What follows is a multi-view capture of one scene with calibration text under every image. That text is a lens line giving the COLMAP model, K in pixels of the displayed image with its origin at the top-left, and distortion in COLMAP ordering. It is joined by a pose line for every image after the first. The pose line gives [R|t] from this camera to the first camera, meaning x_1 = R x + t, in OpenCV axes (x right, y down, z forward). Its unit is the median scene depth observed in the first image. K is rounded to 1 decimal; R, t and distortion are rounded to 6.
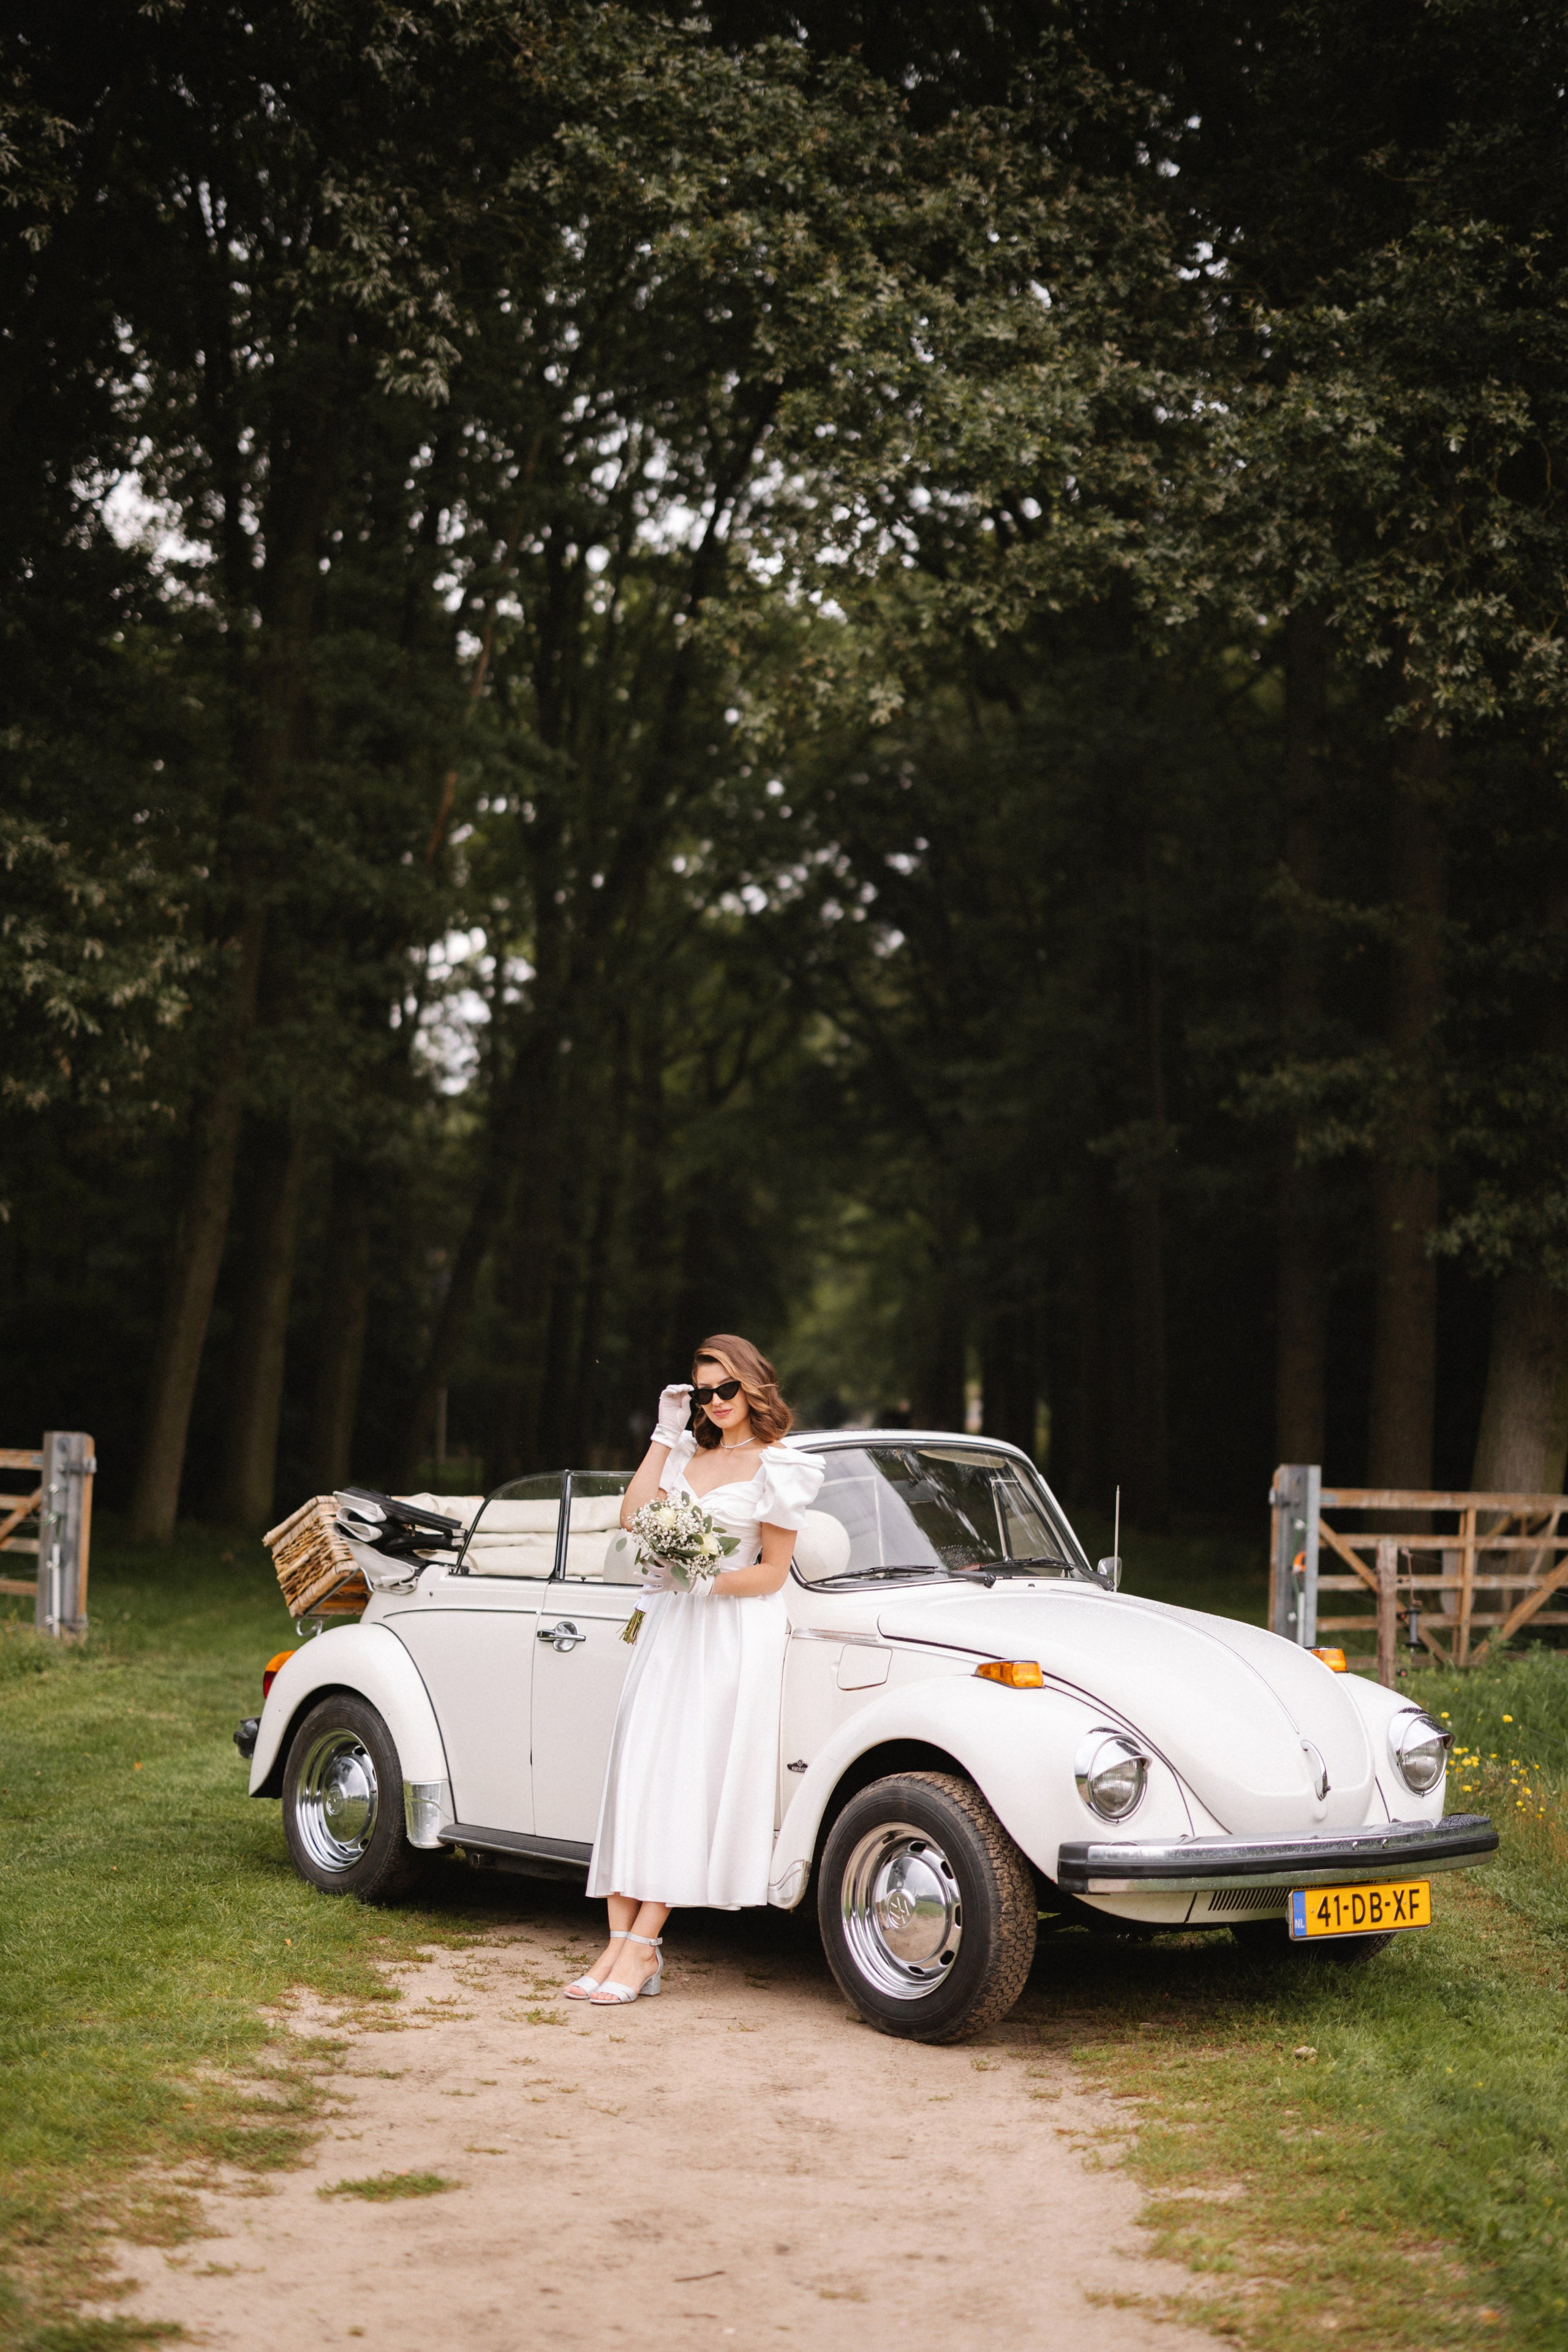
lens RADIAL K [[3664.2, 0, 784.0], [0, 3664.2, 1176.0], [0, 0, 1]] dist [0.038436, -0.043963]
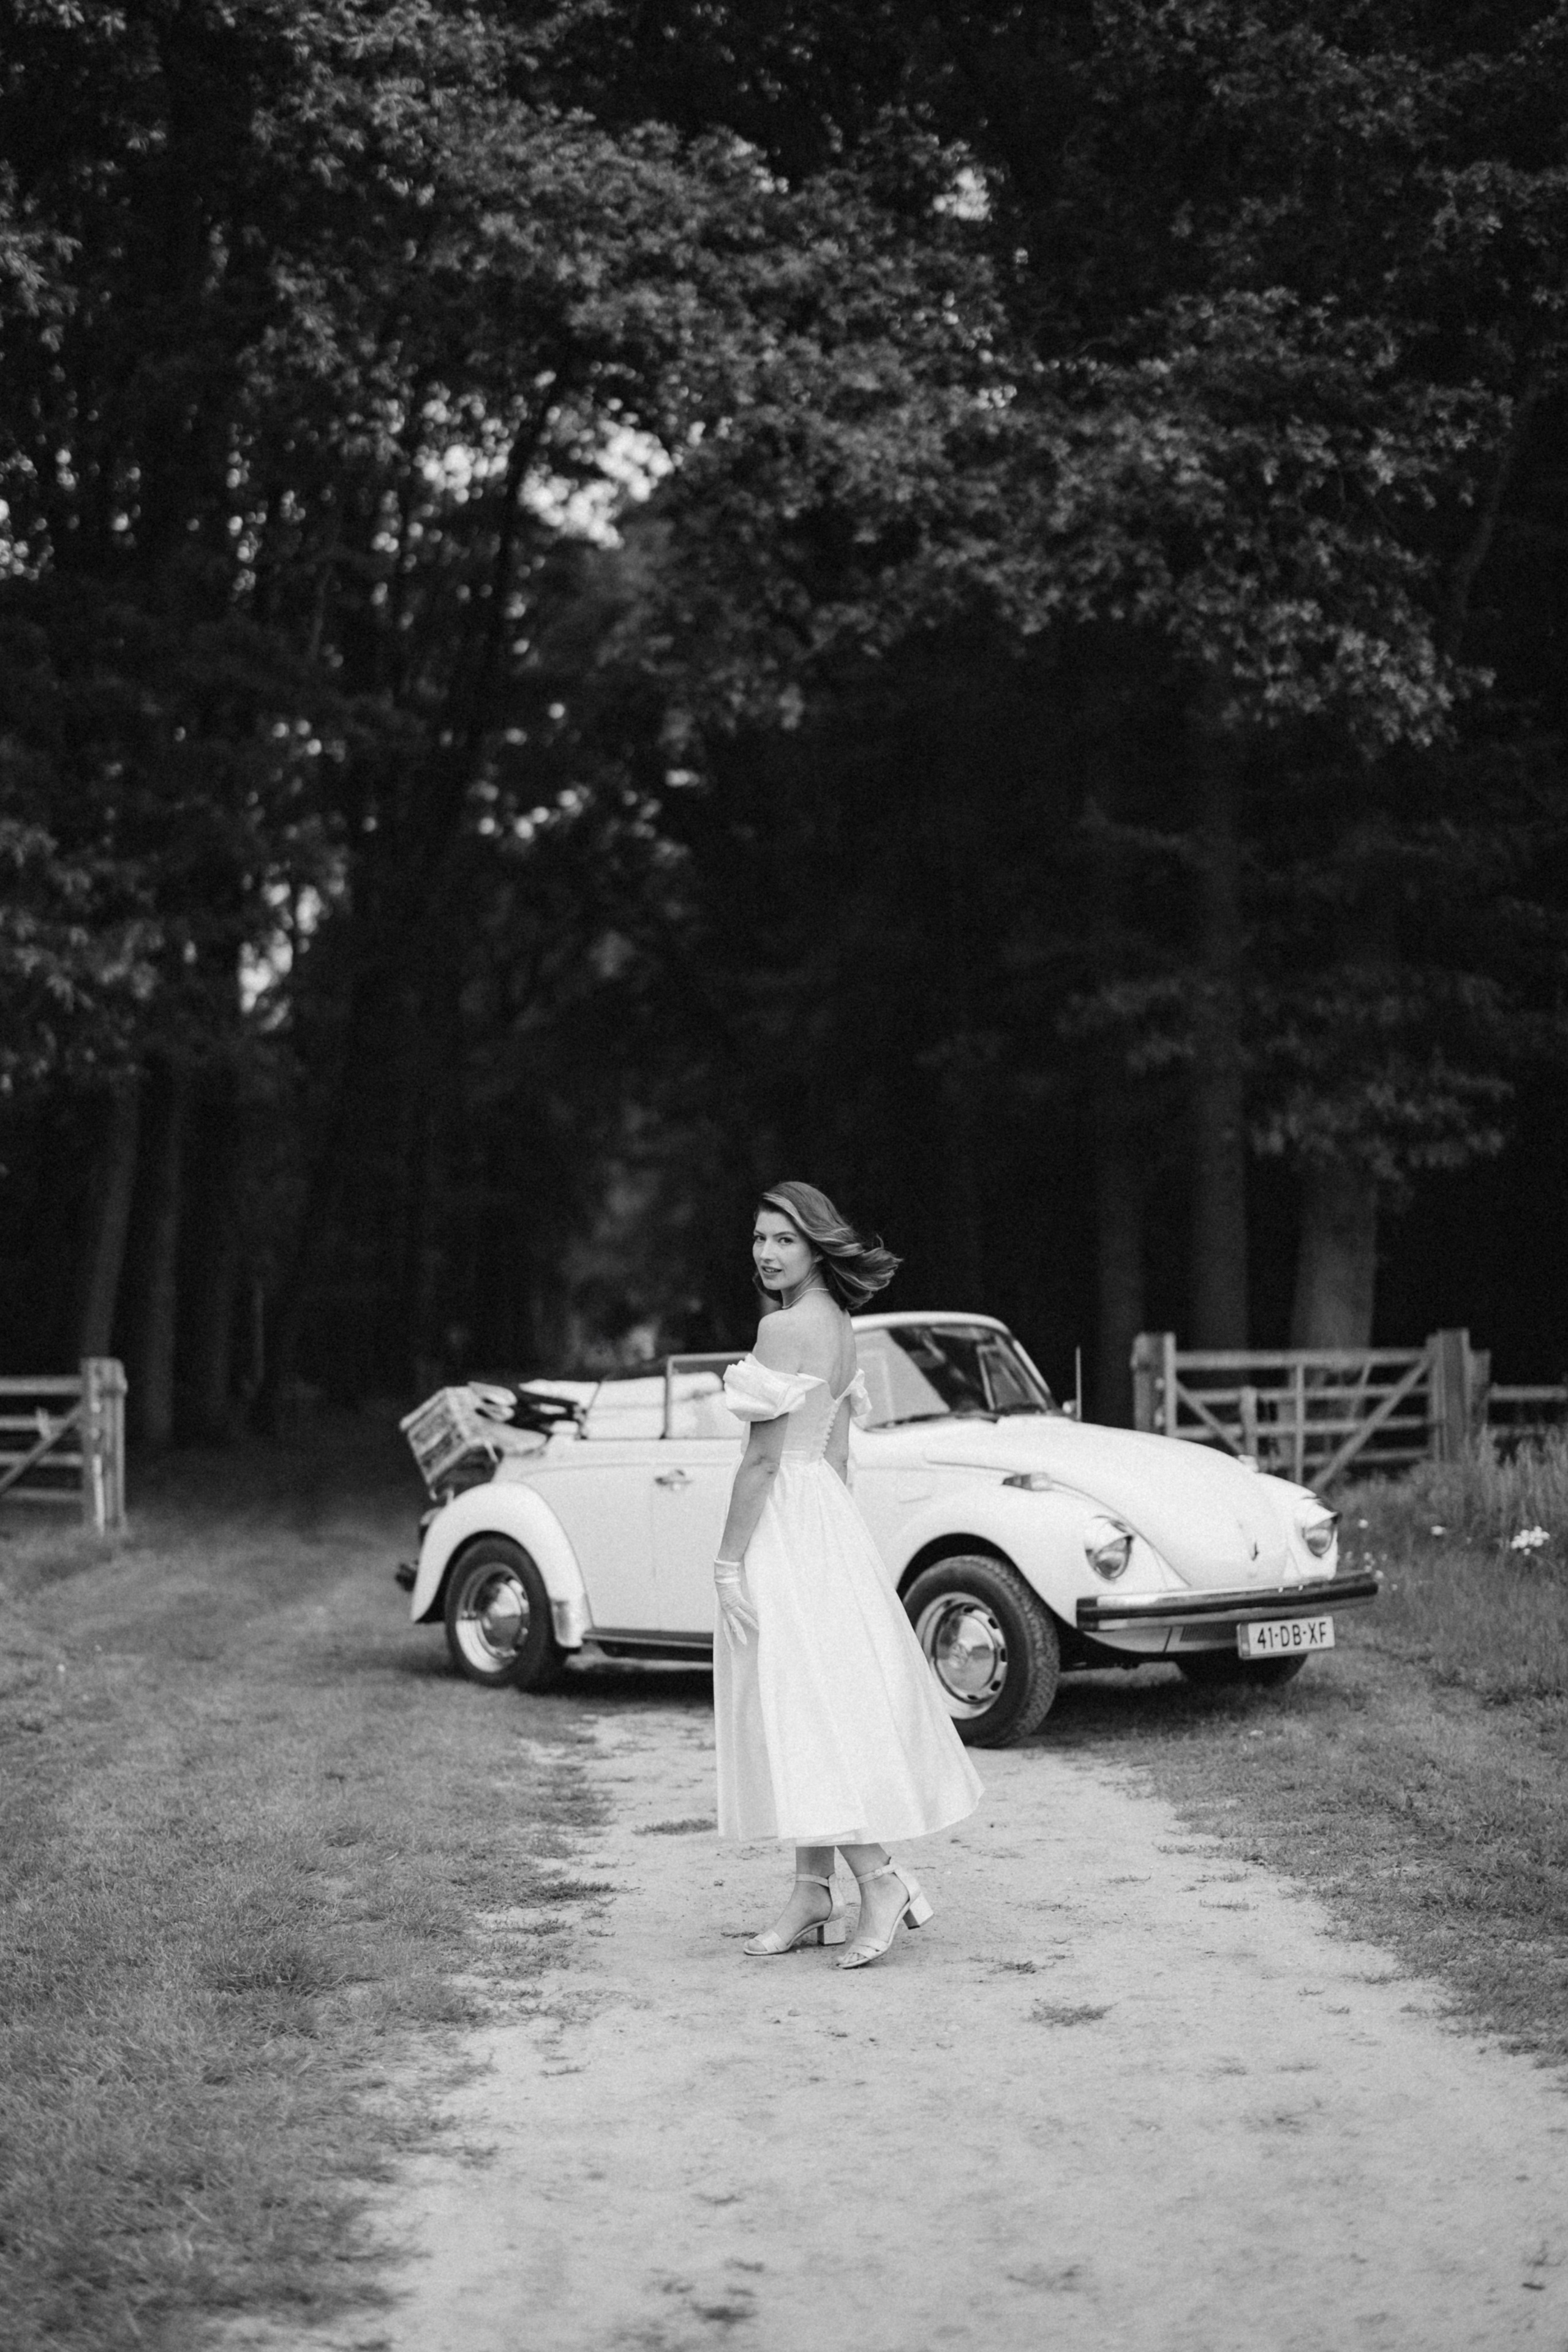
lens RADIAL K [[3664.2, 0, 784.0], [0, 3664.2, 1176.0], [0, 0, 1]] dist [0.038436, -0.043963]
pose [[0.996992, -0.047705, 0.061086, -0.051191], [0.046080, 0.998552, 0.027748, -0.010642], [-0.062321, -0.024850, 0.997747, -0.174711]]
